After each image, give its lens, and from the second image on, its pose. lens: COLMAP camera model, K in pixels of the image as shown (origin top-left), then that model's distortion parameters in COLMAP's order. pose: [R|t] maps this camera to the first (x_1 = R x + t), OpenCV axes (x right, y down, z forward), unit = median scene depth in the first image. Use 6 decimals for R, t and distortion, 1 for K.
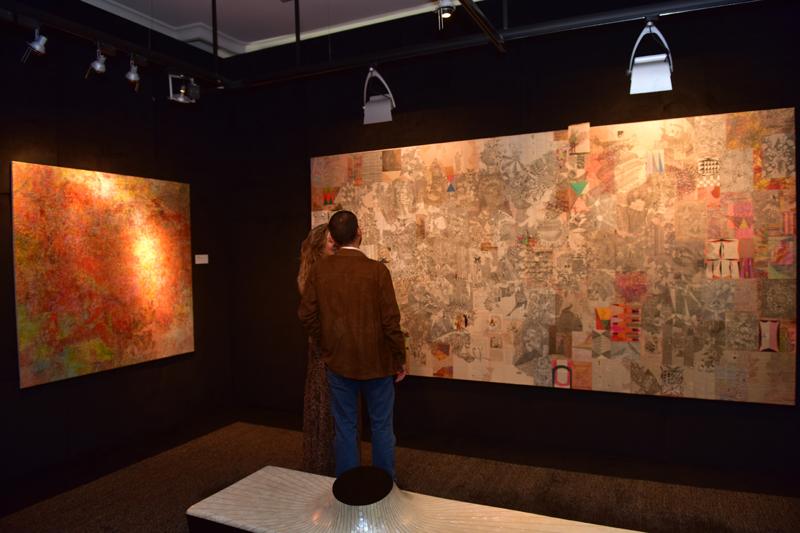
lens RADIAL K [[563.3, 0, 396.6], [0, 563.3, 267.3], [0, 0, 1]] dist [-0.062129, -0.003596]
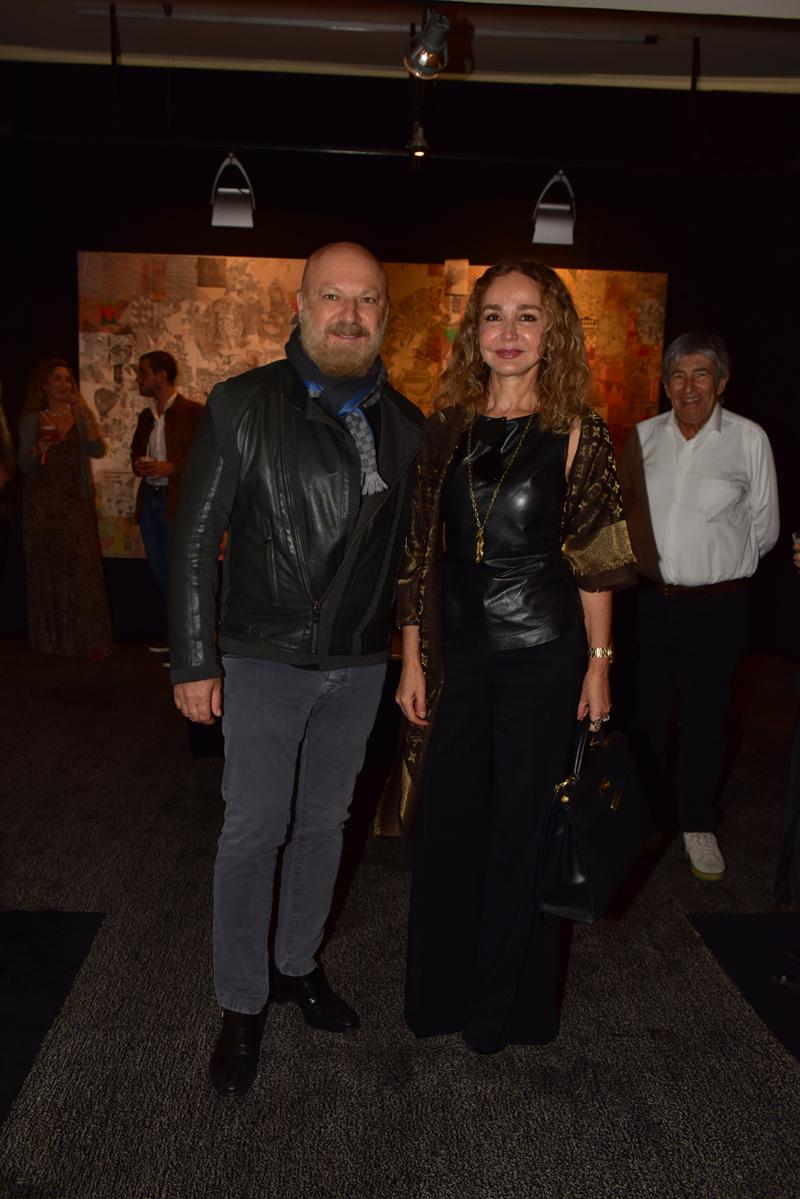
lens RADIAL K [[1117.4, 0, 400.4], [0, 1117.4, 603.3], [0, 0, 1]] dist [-0.018687, -0.019498]
pose [[0.863927, -0.037272, 0.502237, -0.617812], [-0.034022, 0.990660, 0.132041, 0.043243], [-0.502467, -0.131161, 0.854590, -0.487096]]
